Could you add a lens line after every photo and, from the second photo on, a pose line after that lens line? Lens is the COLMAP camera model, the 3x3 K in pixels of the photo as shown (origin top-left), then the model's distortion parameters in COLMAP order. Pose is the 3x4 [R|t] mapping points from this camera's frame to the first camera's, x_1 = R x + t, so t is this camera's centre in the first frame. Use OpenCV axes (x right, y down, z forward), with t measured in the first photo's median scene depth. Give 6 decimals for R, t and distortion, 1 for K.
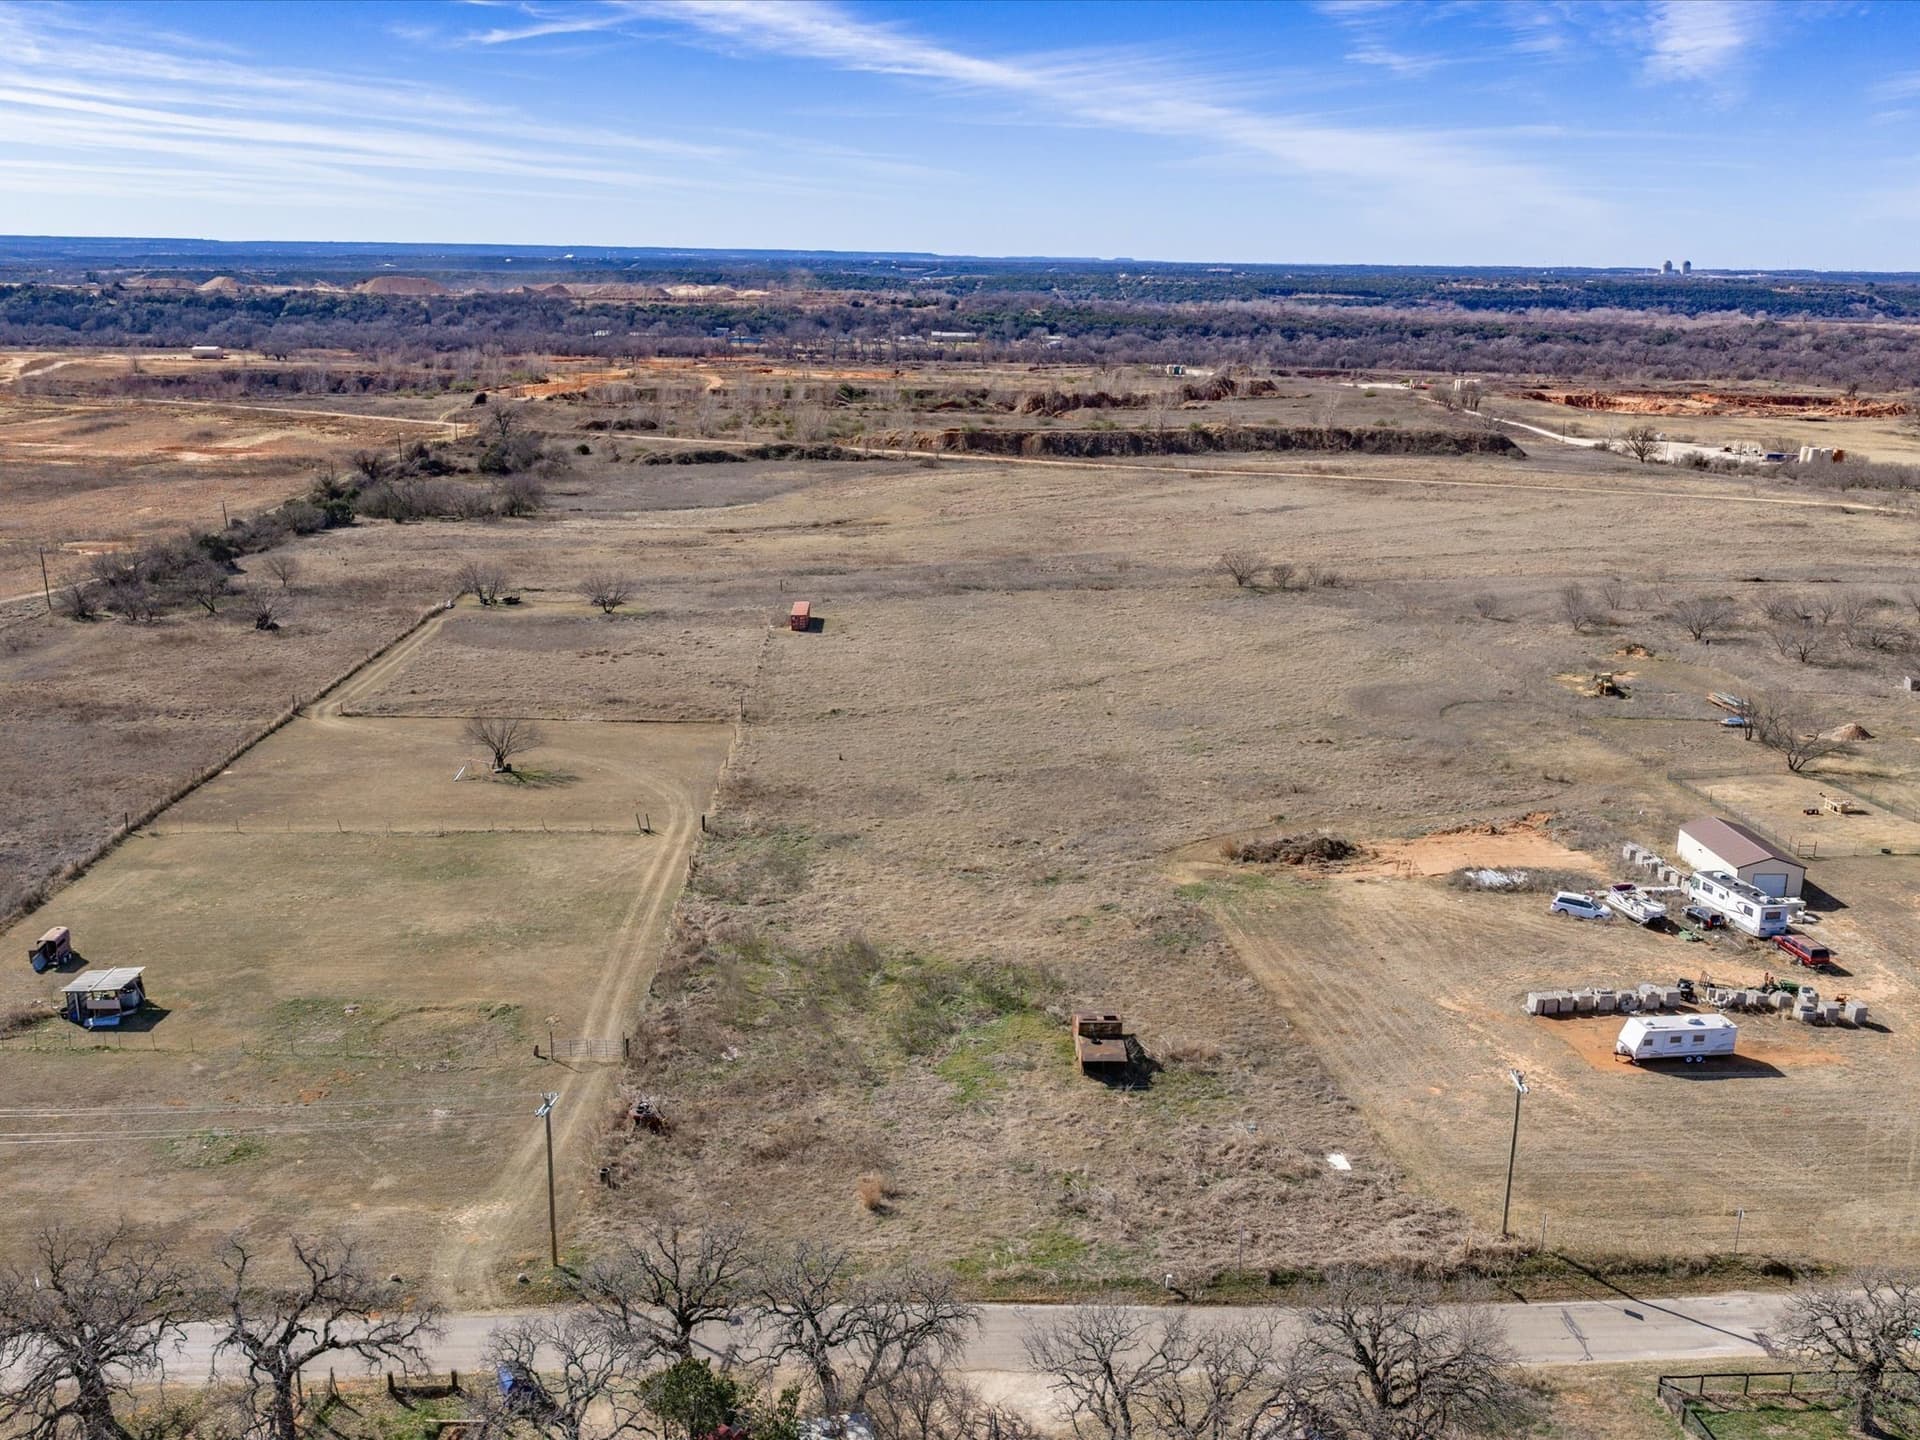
lens RADIAL K [[1782.2, 0, 968.8], [0, 1782.2, 730.9], [0, 0, 1]] dist [0.005275, 0.000000]
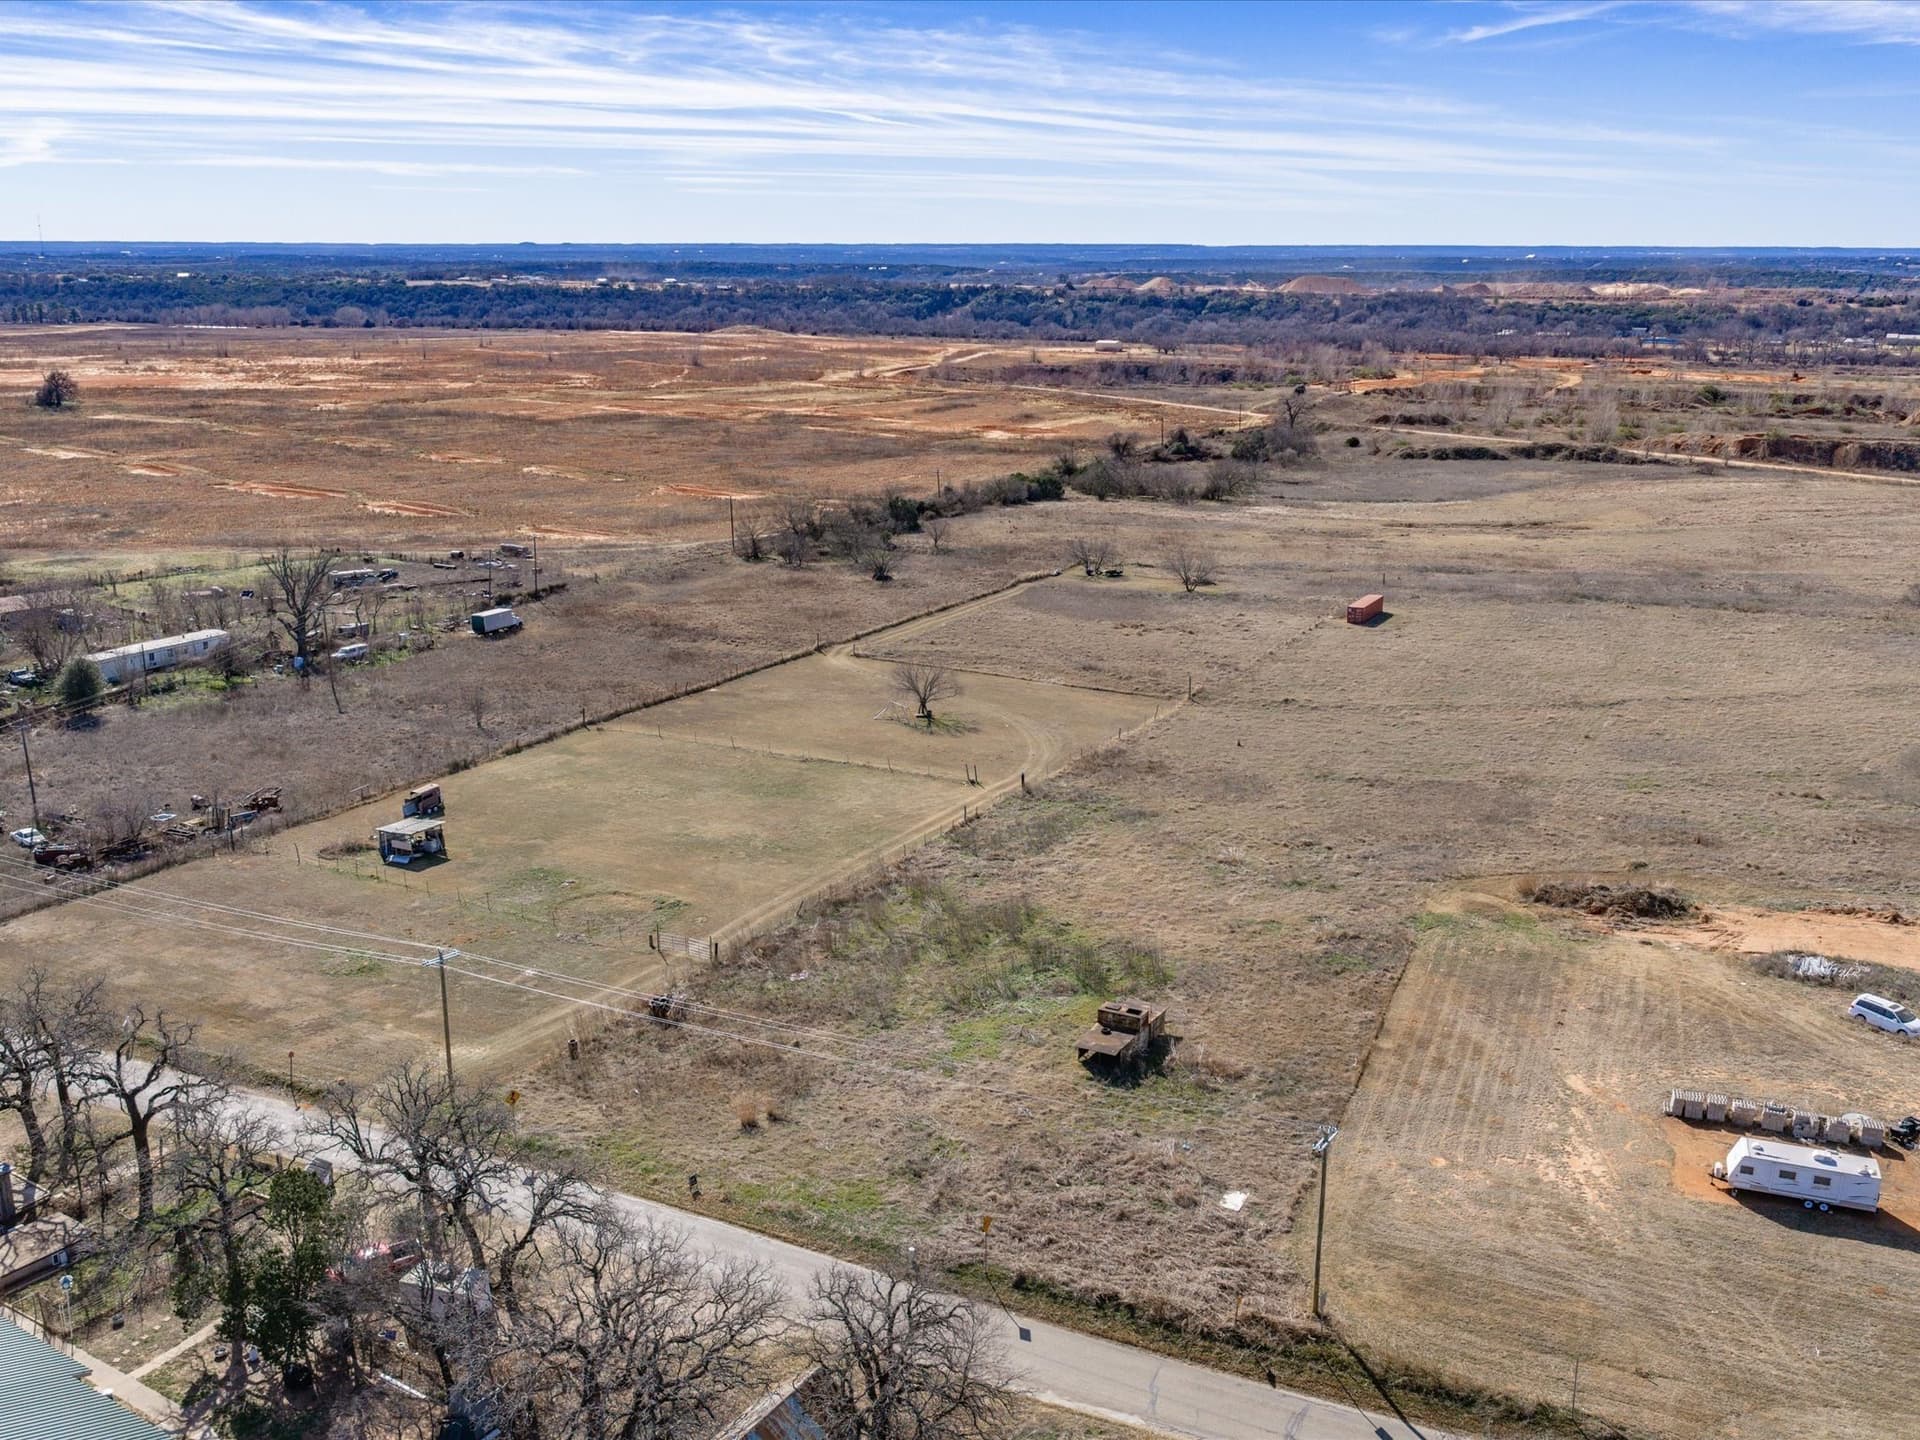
lens RADIAL K [[1782.2, 0, 968.3], [0, 1782.2, 753.5], [0, 0, 1]] dist [0.005275, 0.000000]
pose [[0.870472, 0.122033, -0.476851, 0.176476], [-0.116762, 0.992321, 0.040806, -0.001284], [0.478169, 0.020158, 0.878036, 0.049961]]
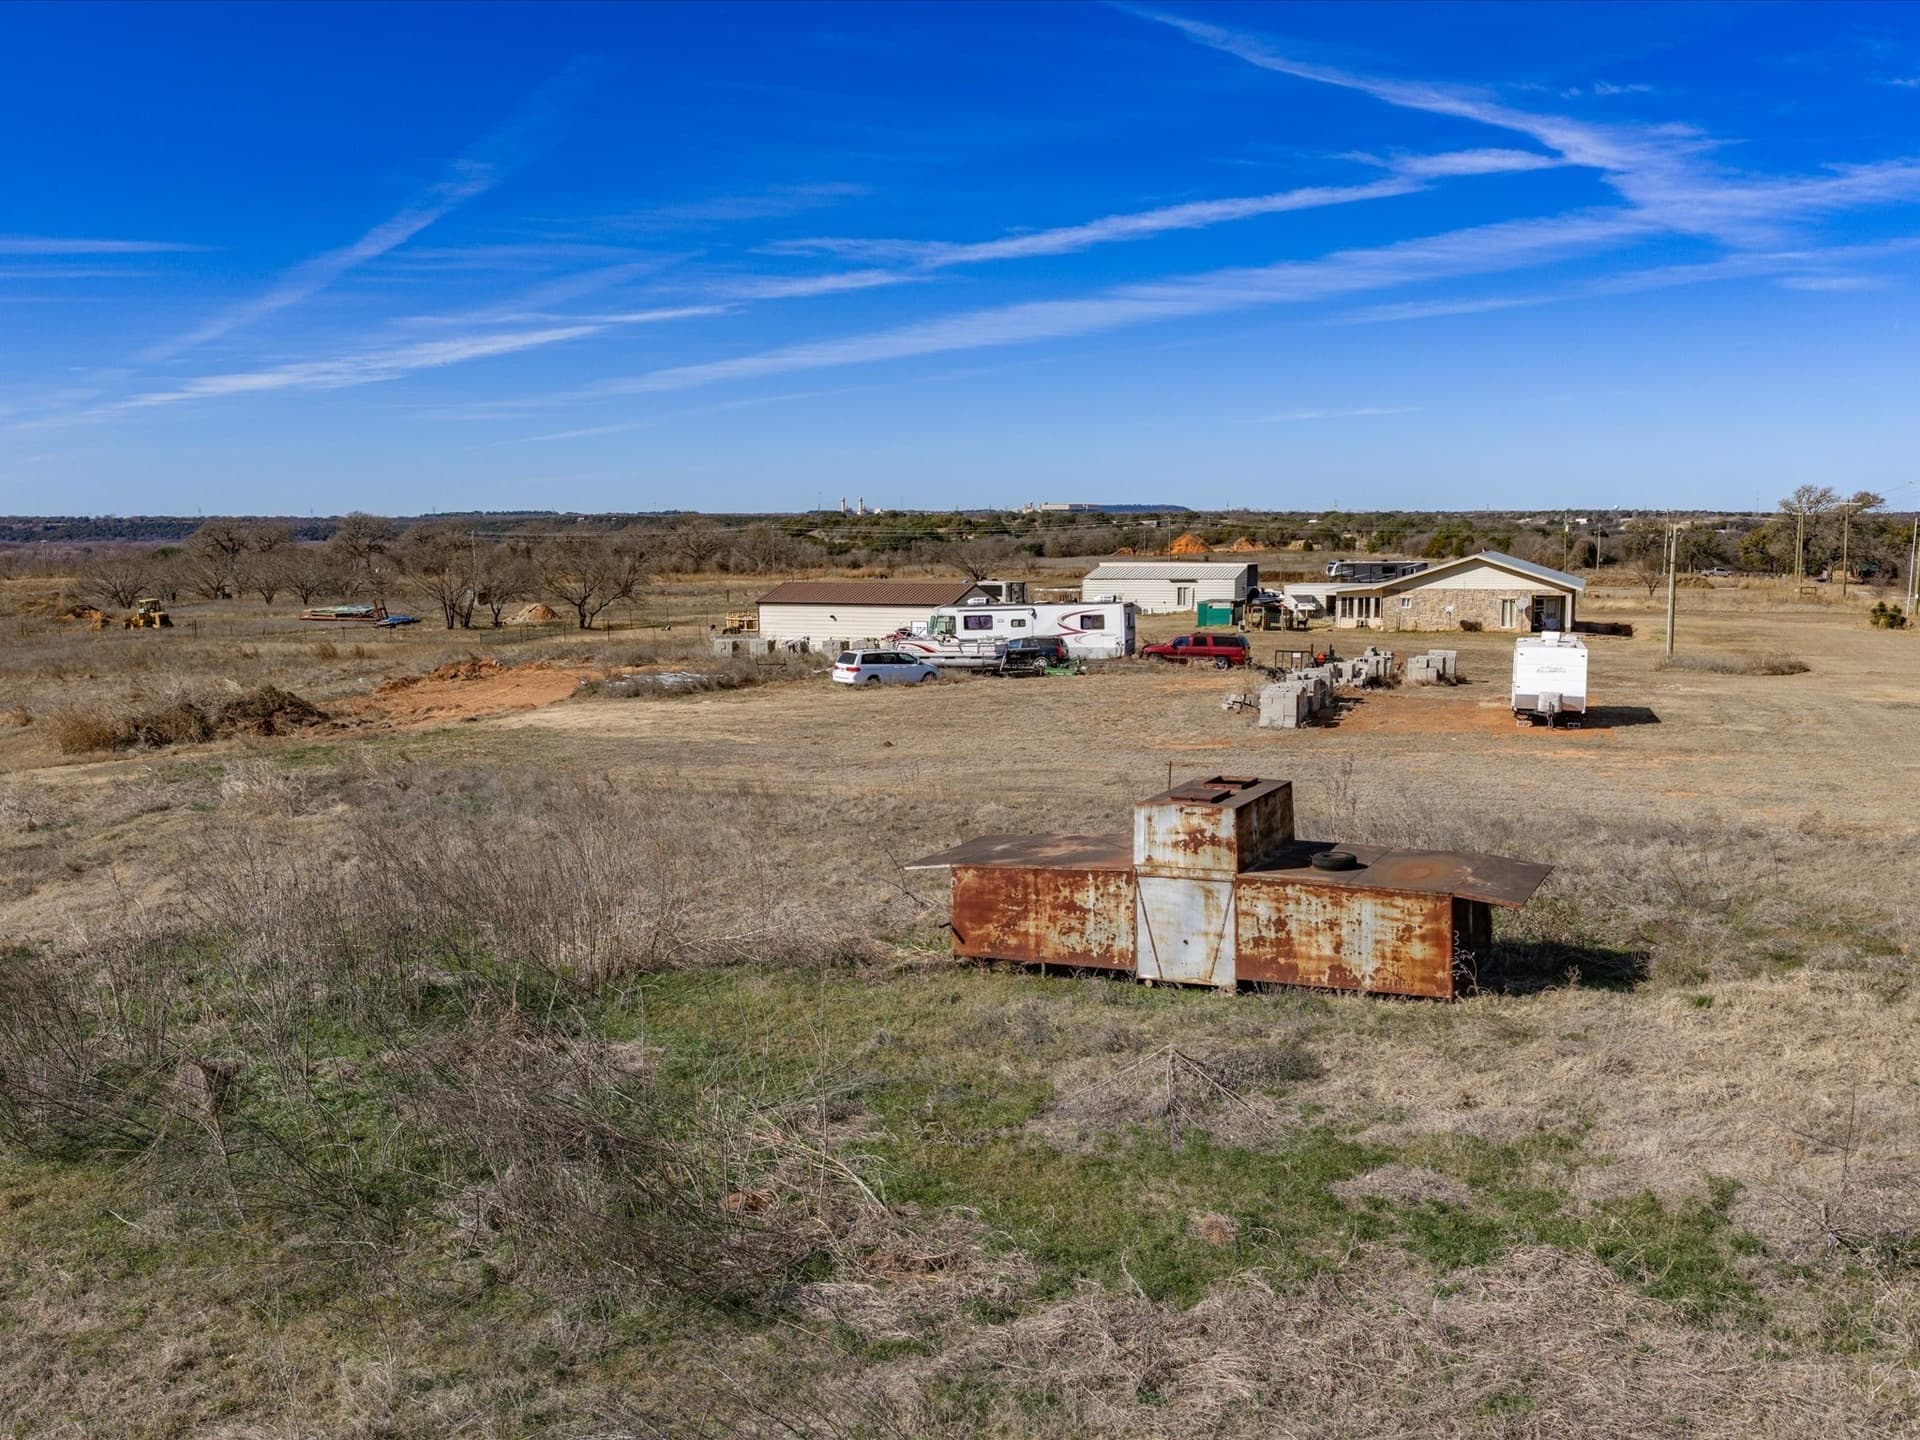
lens RADIAL K [[1782.2, 0, 953.7], [0, 1782.2, 712.0], [0, 0, 1]] dist [0.005275, 0.000000]
pose [[0.456847, -0.108633, 0.882887, -0.052890], [0.237731, 0.971325, -0.003498, 0.058674], [-0.857190, 0.211488, 0.469573, 0.372843]]
